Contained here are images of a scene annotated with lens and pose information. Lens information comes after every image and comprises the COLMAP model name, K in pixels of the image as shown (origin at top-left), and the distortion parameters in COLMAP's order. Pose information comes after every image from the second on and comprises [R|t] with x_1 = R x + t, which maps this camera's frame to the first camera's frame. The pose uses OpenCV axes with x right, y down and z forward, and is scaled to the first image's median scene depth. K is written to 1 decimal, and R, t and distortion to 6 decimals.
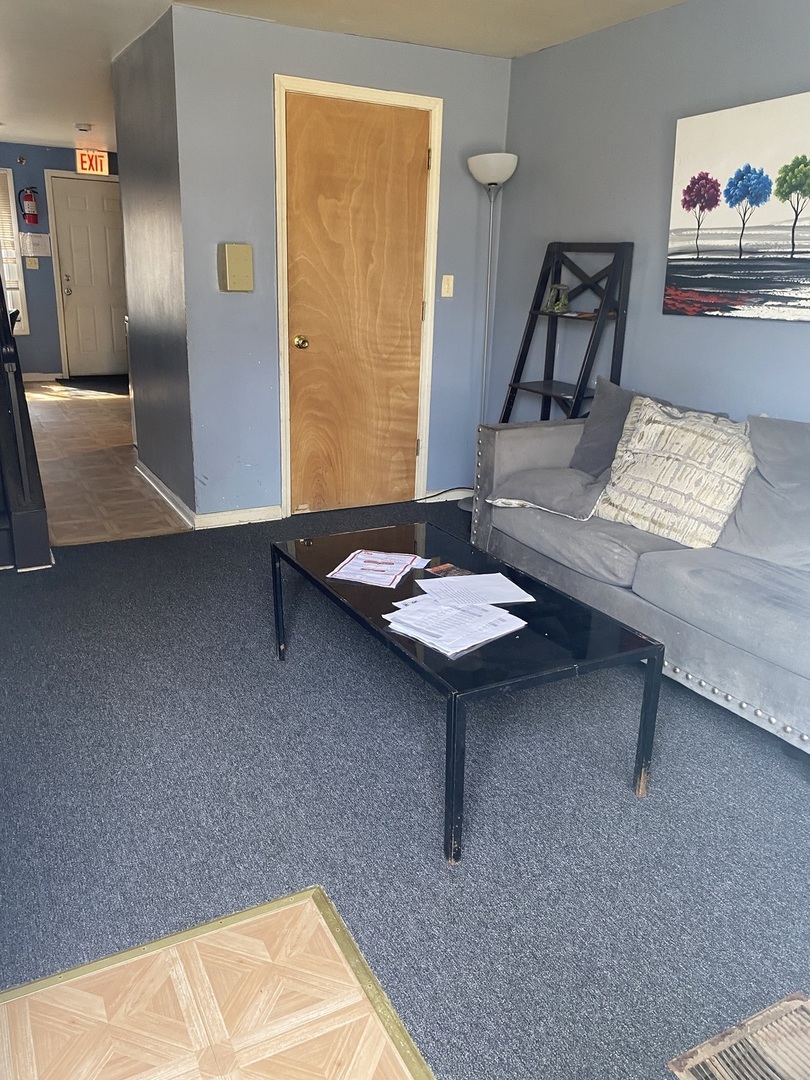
lens RADIAL K [[817.8, 0, 405.0], [0, 817.8, 540.0], [0, 0, 1]] dist [-0.003960, -0.005721]
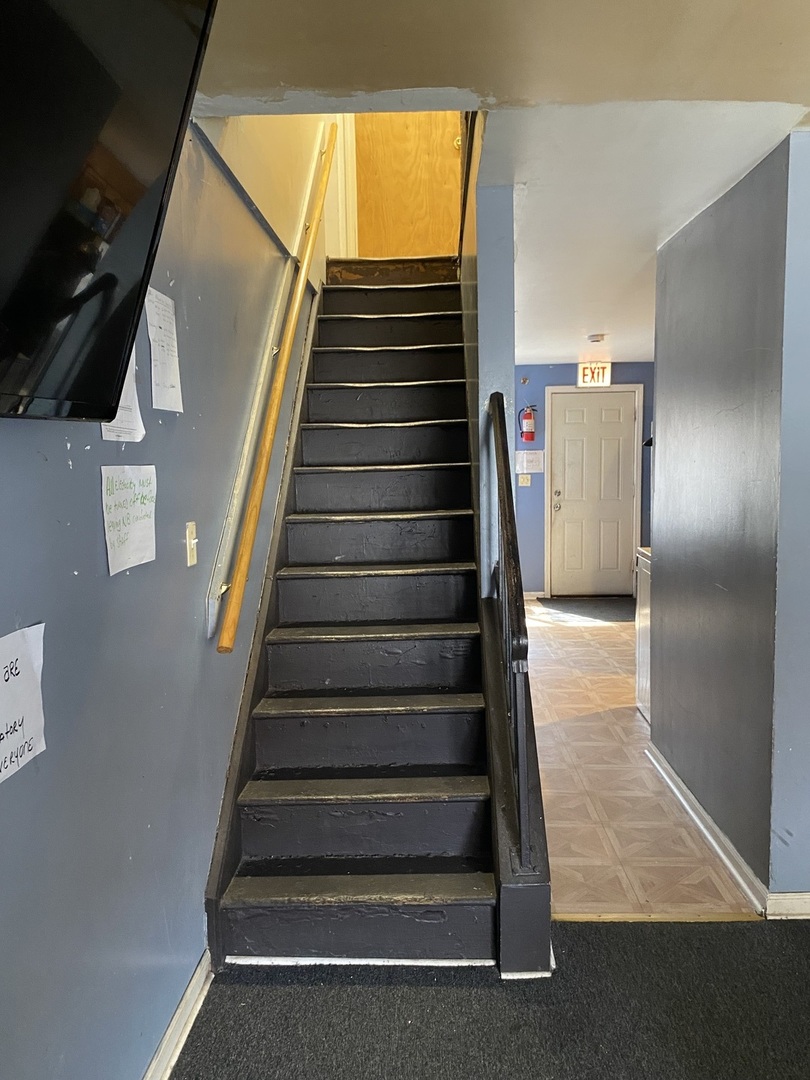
lens RADIAL K [[817.8, 0, 405.0], [0, 817.8, 540.0], [0, 0, 1]] dist [-0.003960, -0.005721]
pose [[0.858773, -0.005235, -0.512329, -0.092319], [-0.110534, 0.974508, -0.195236, -0.072686], [0.500291, 0.224294, 0.836302, 0.153740]]
